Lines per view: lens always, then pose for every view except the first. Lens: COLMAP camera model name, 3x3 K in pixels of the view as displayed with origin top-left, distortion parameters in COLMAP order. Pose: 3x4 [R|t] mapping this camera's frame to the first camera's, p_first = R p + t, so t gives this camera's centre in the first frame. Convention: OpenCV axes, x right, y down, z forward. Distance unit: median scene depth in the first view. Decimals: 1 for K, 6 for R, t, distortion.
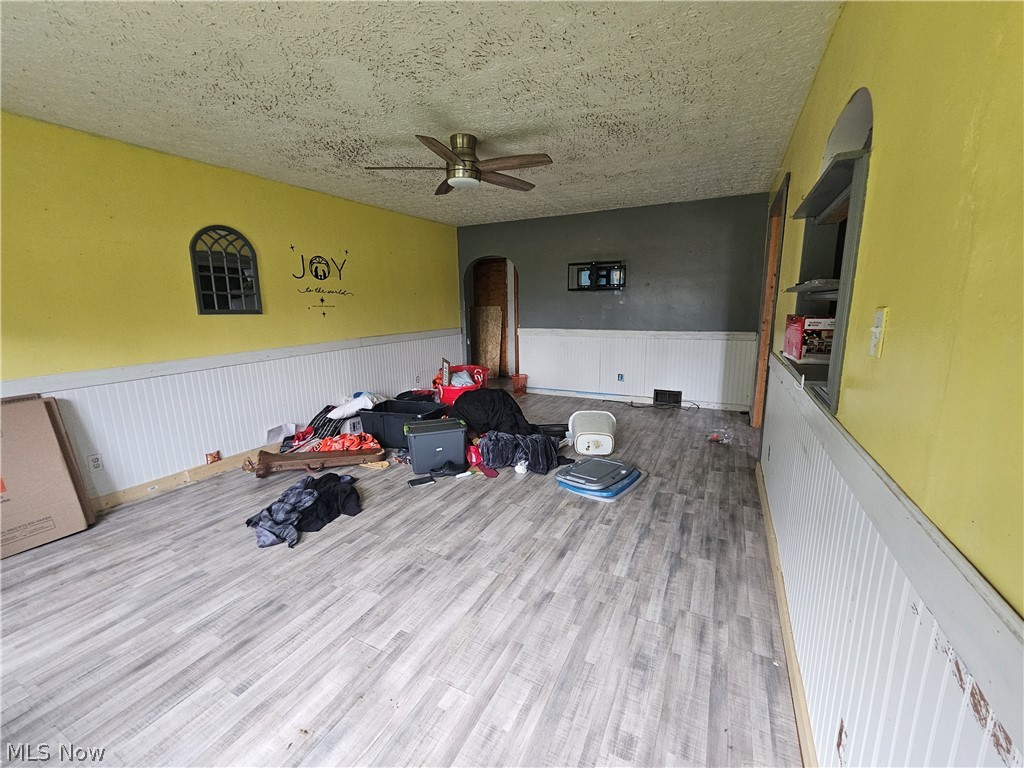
lens RADIAL K [[424.5, 0, 510.5], [0, 424.5, 382.6], [0, 0, 1]] dist [-0.003905, 0.000858]
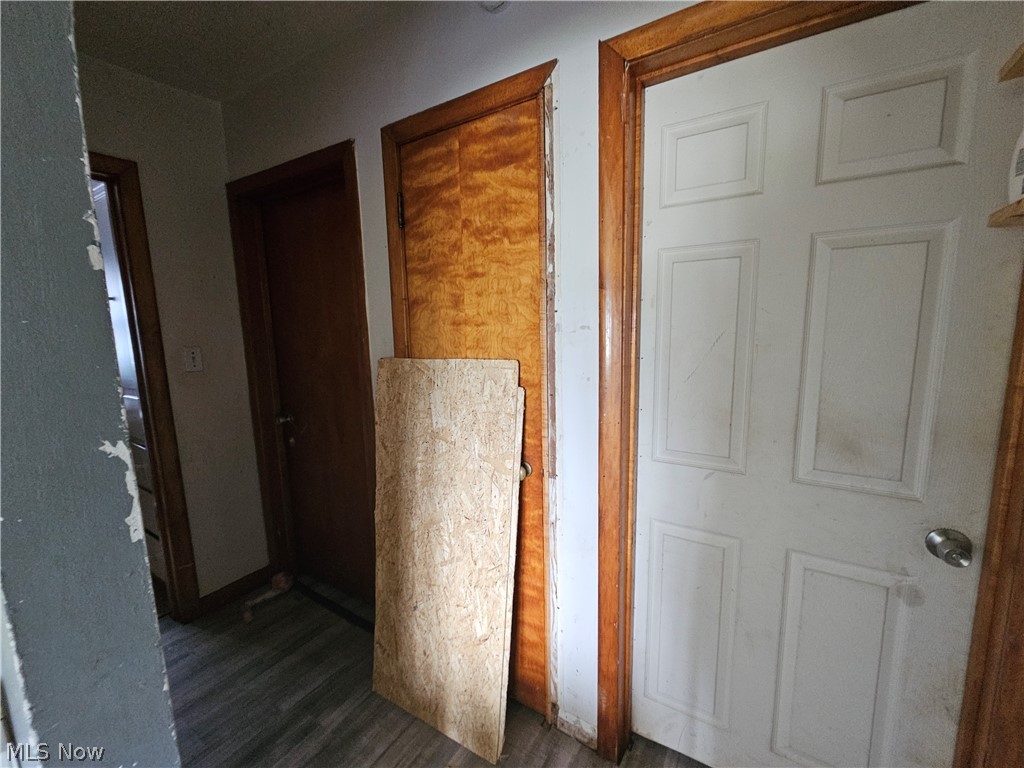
lens RADIAL K [[424.5, 0, 513.2], [0, 424.5, 384.2], [0, 0, 1]] dist [-0.003905, 0.000858]
pose [[0.996064, 0.002472, -0.088606, -0.008321], [-0.006480, 0.998967, -0.044969, -0.160364], [0.088404, 0.045366, 0.995051, 0.816722]]
